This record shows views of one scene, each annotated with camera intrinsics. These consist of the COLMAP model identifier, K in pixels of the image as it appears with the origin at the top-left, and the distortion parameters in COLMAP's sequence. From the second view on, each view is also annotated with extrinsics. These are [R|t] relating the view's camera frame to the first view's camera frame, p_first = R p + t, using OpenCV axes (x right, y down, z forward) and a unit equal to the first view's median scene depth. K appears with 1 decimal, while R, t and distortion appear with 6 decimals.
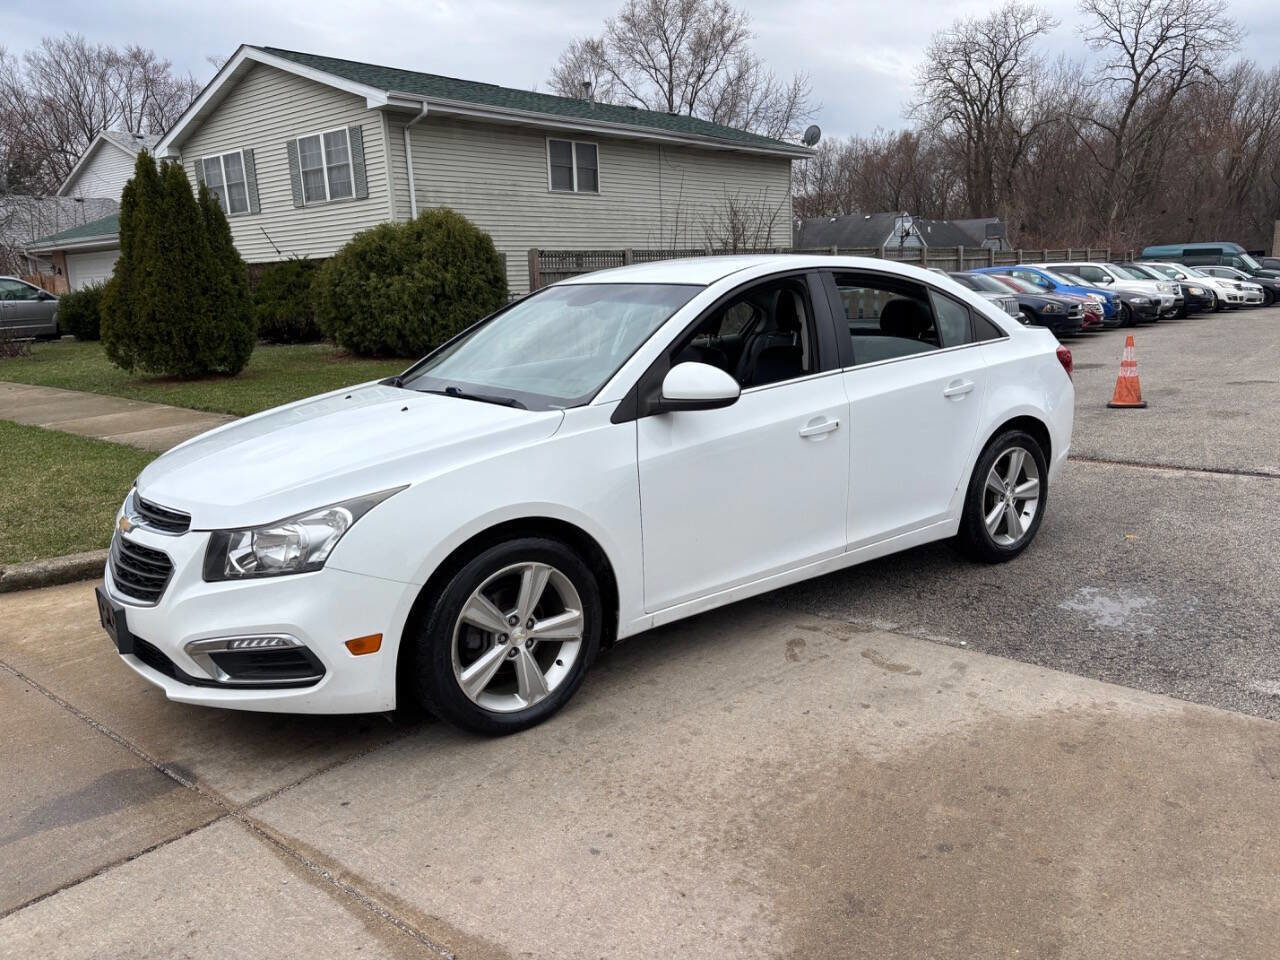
lens RADIAL K [[966.7, 0, 649.2], [0, 966.7, 478.5], [0, 0, 1]] dist [0.043068, -0.044285]
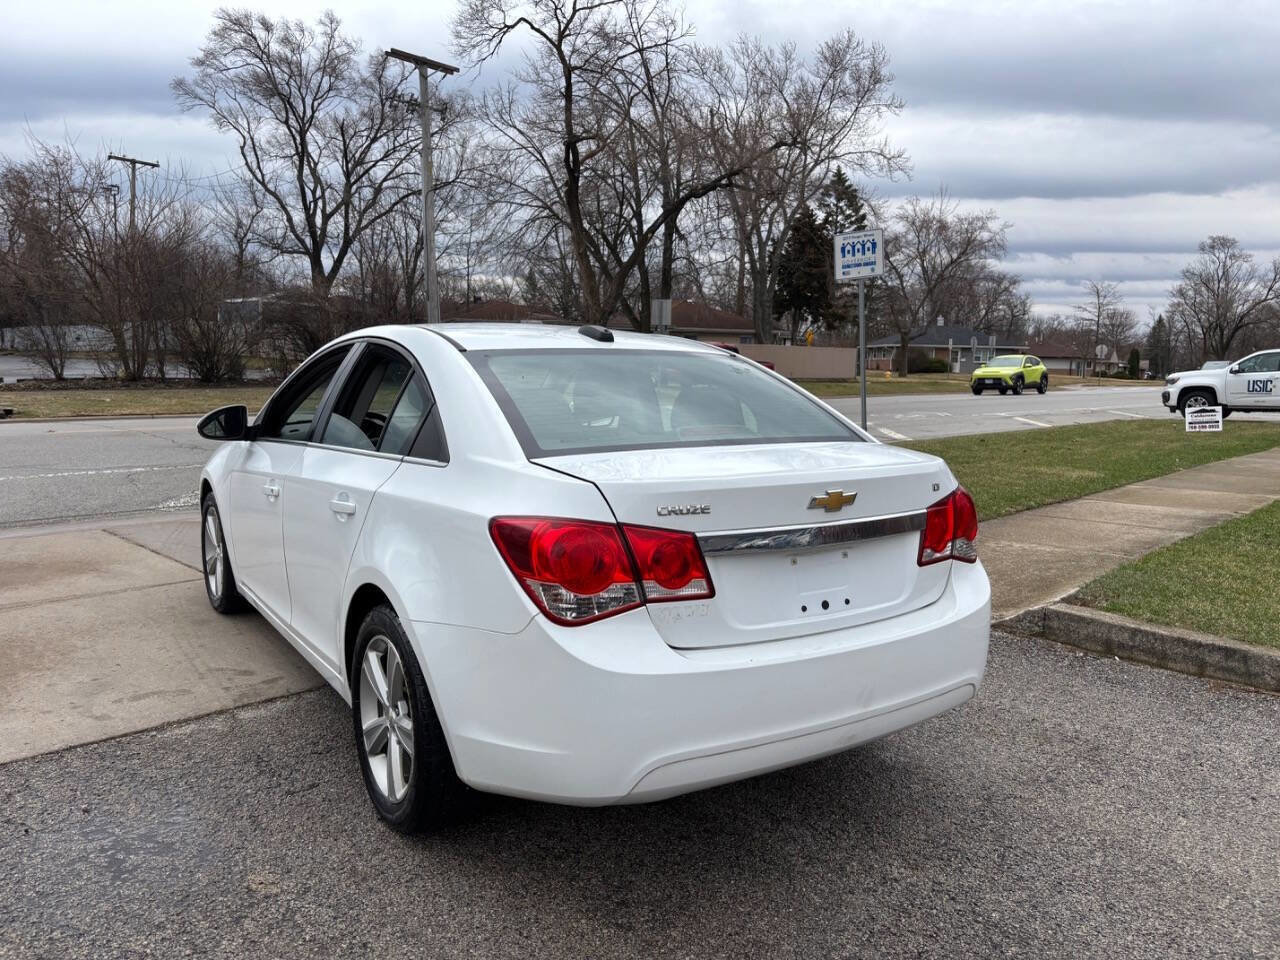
lens RADIAL K [[966.7, 0, 646.7], [0, 966.7, 472.9], [0, 0, 1]] dist [0.043068, -0.044285]
pose [[-0.080417, 0.147855, -0.985734, 0.327903], [-0.219816, 0.961959, 0.162222, -0.091851], [0.972221, 0.229726, -0.044857, 0.405023]]
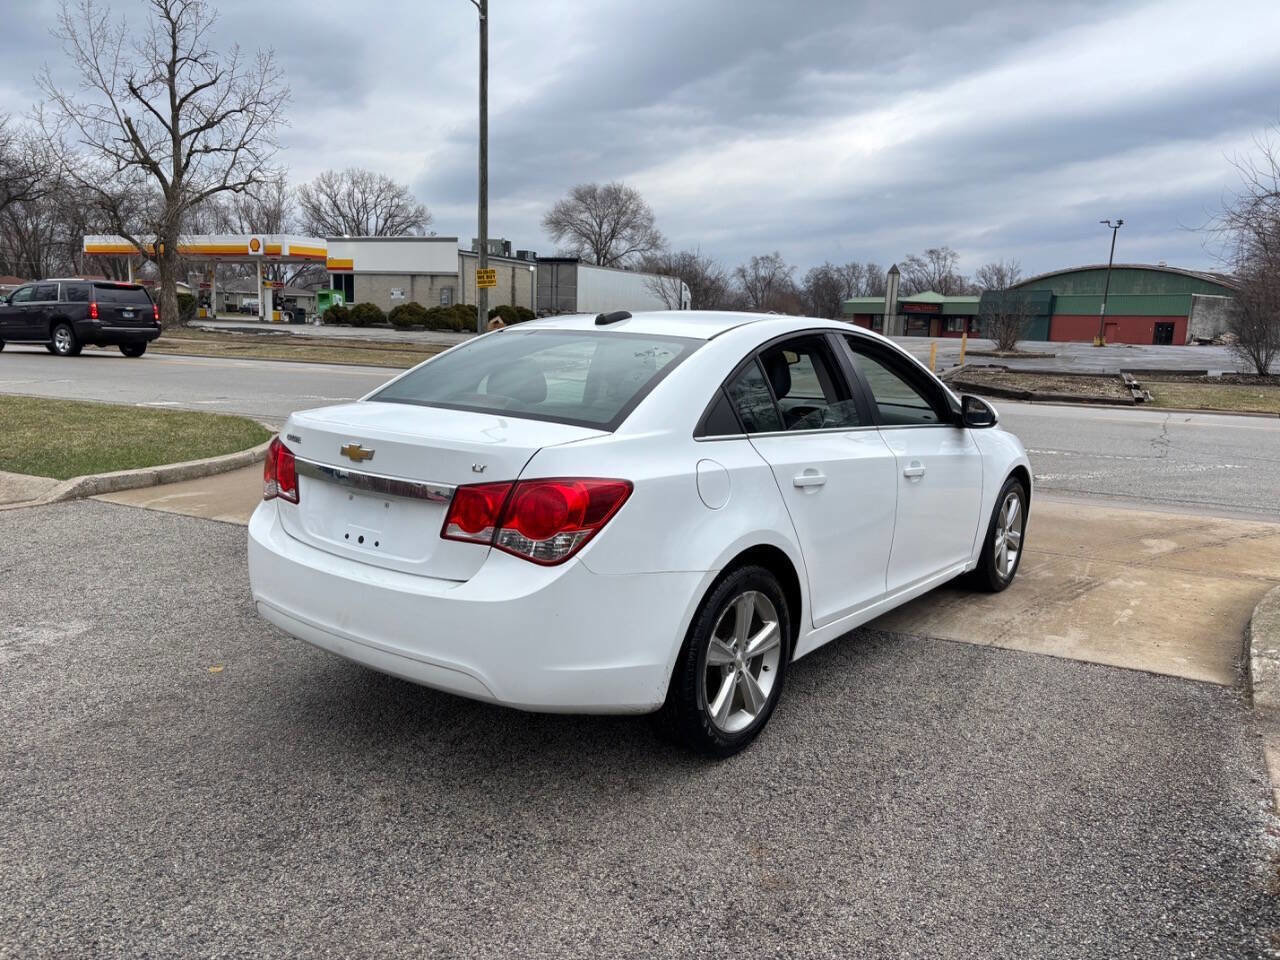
lens RADIAL K [[966.7, 0, 652.5], [0, 966.7, 481.5], [0, 0, 1]] dist [0.043068, -0.044285]
pose [[-0.969630, 0.041849, -0.240971, 0.128798], [-0.050517, 0.929739, 0.364739, -0.143642], [0.239304, 0.365835, -0.899388, 0.654524]]
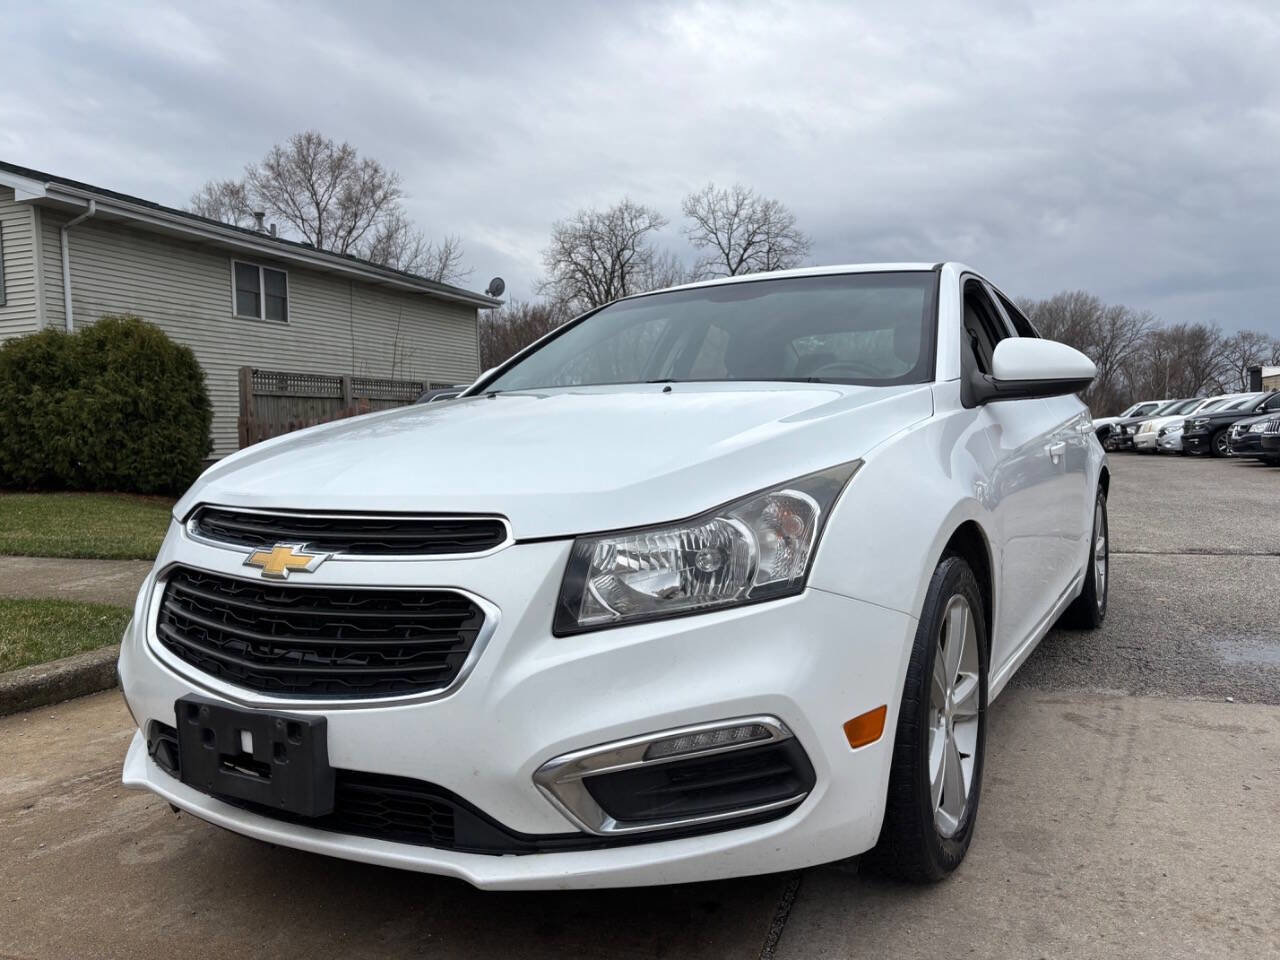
lens RADIAL K [[966.7, 0, 646.6], [0, 966.7, 486.1], [0, 0, 1]] dist [0.043068, -0.044285]
pose [[0.929968, -0.003909, 0.367618, -0.127815], [0.062357, 0.987132, -0.147249, 0.022440], [-0.362312, 0.159860, 0.918245, 0.105424]]
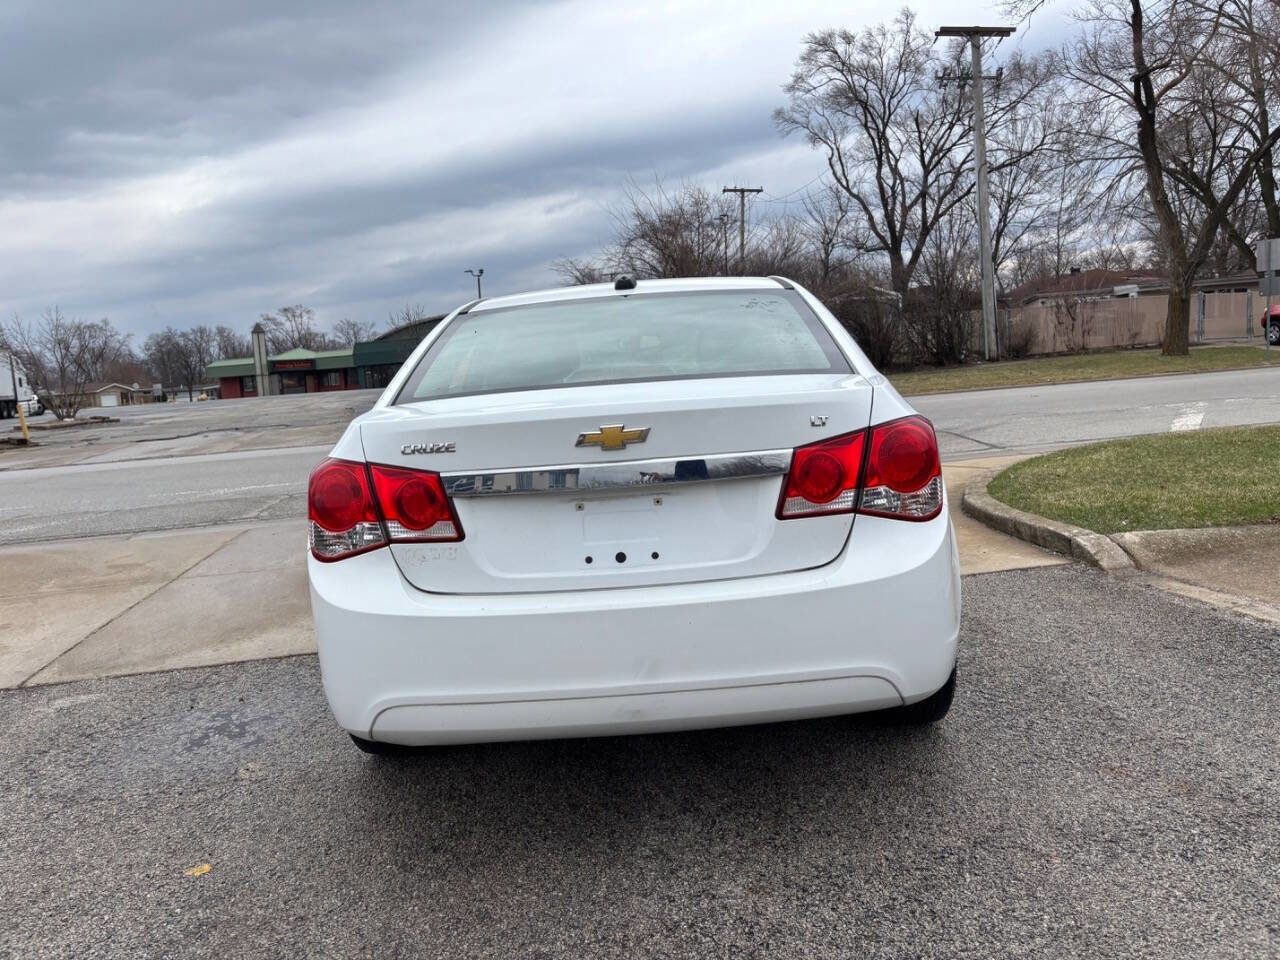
lens RADIAL K [[966.7, 0, 650.0], [0, 966.7, 463.4], [0, 0, 1]] dist [0.043068, -0.044285]
pose [[-0.631407, 0.153628, -0.760082, 0.261323], [-0.071444, 0.964485, 0.254291, -0.101845], [0.772154, 0.214864, -0.598007, 0.536282]]
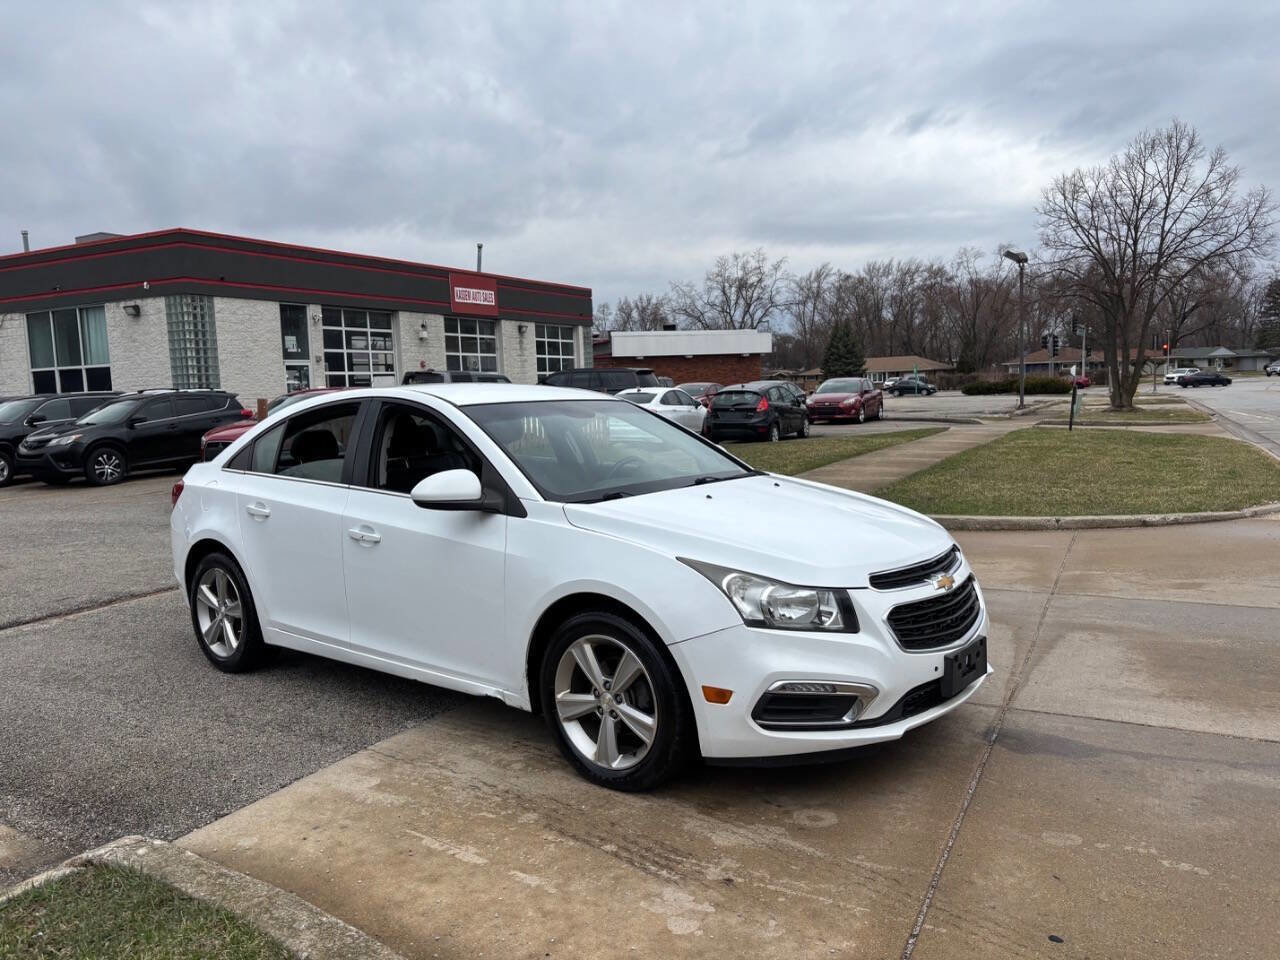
lens RADIAL K [[966.7, 0, 643.9], [0, 966.7, 484.4], [0, 0, 1]] dist [0.043068, -0.044285]
pose [[-0.215854, -0.055858, 0.974827, -0.365703], [0.241637, 0.964253, 0.108758, -0.063645], [-0.946054, 0.259030, -0.194641, 0.357065]]
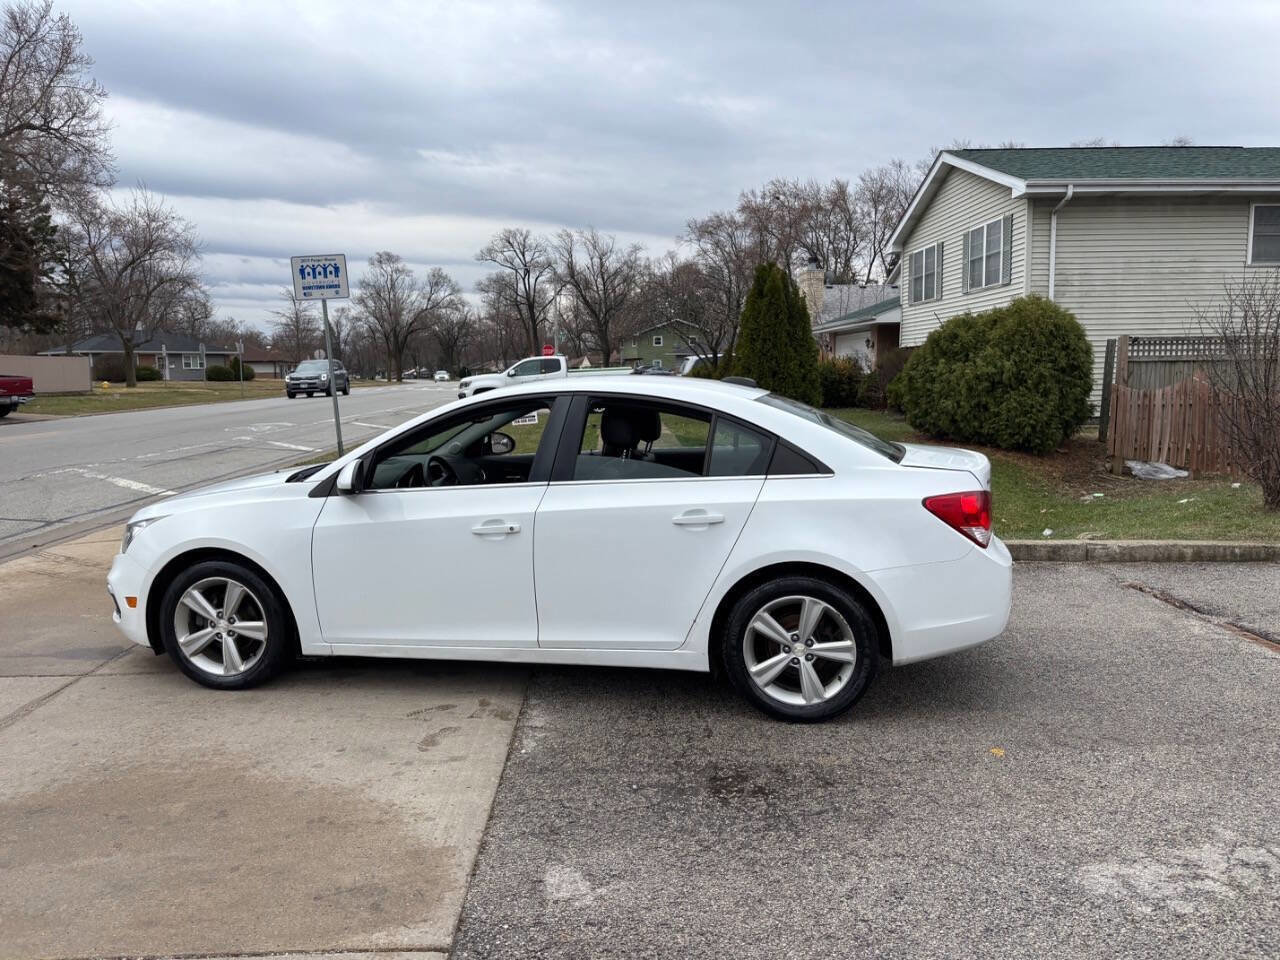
lens RADIAL K [[964.9, 0, 650.4], [0, 964.9, 479.6], [0, 0, 1]] dist [0.039490, -0.037048]
pose [[0.666780, 0.114249, -0.736445, 0.322930], [-0.165622, 0.986185, 0.003038, -0.041150], [0.726618, 0.119946, 0.676491, 0.099117]]
